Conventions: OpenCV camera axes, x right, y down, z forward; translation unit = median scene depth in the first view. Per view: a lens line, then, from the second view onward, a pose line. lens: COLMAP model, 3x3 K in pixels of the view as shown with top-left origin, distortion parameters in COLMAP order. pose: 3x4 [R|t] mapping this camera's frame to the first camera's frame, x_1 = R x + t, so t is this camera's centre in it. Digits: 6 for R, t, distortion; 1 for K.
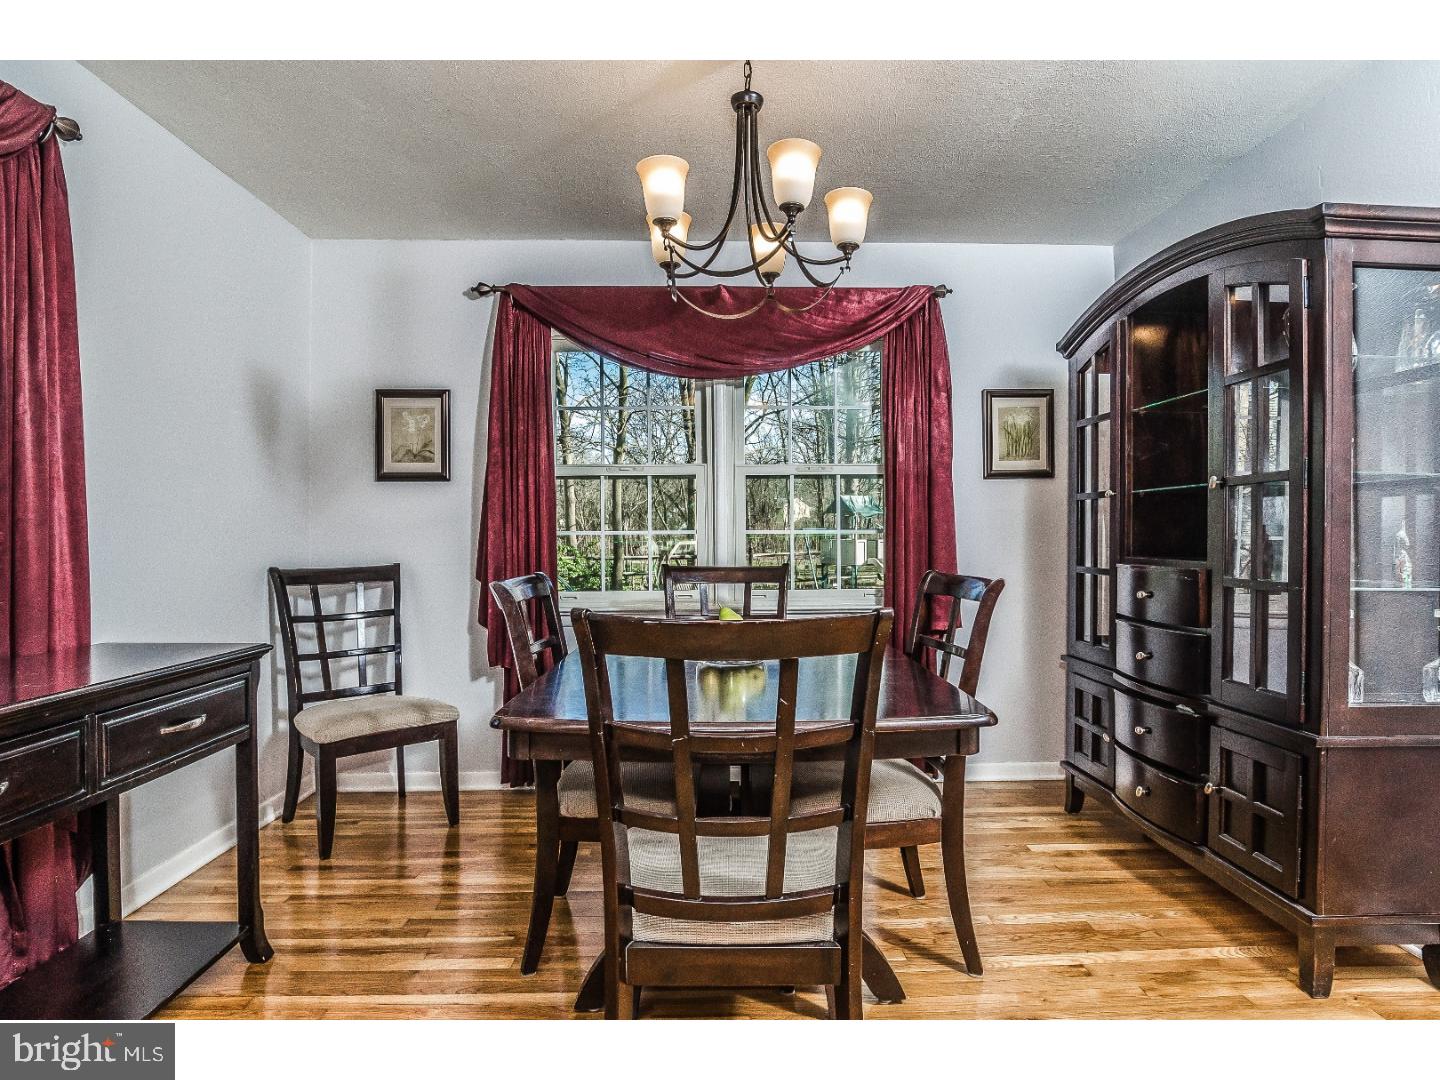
lens RADIAL K [[840.4, 0, 720.0], [0, 840.4, 540.0], [0, 0, 1]] dist [-0.000093, -0.000082]
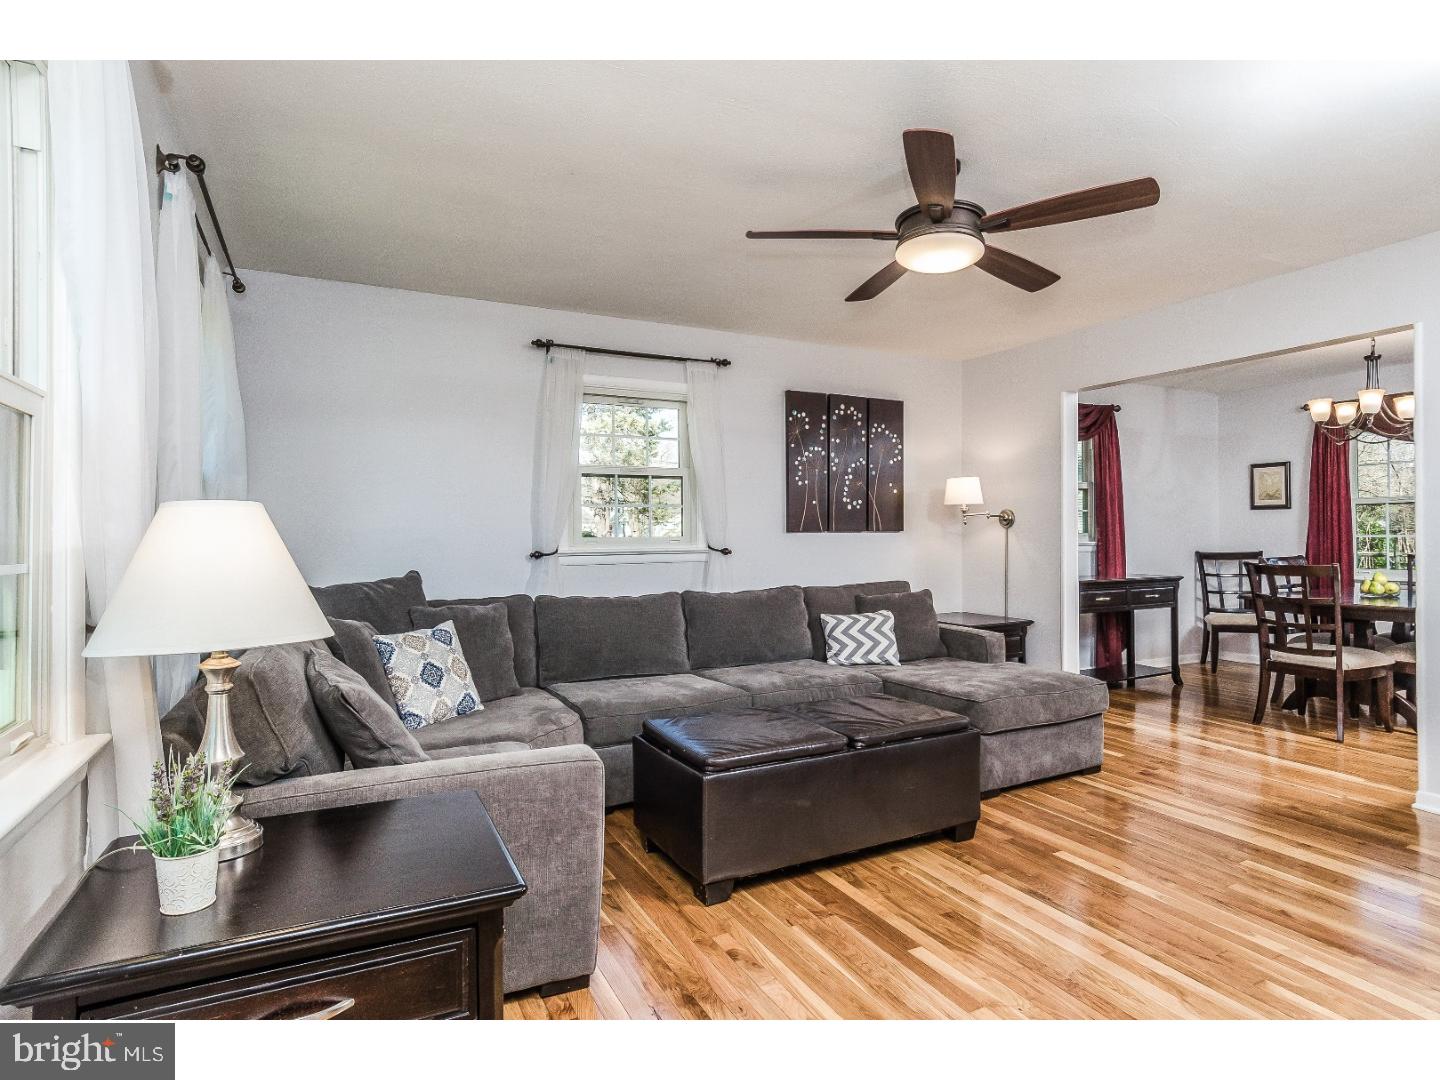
lens RADIAL K [[768.7, 0, 720.0], [0, 768.7, 540.0], [0, 0, 1]] dist [-0.003158, -0.002378]
pose [[0.442034, -0.002762, -0.896994, 0.737795], [0.001553, 0.999996, -0.002314, 0.005032], [0.896997, -0.000370, 0.442037, -1.039920]]
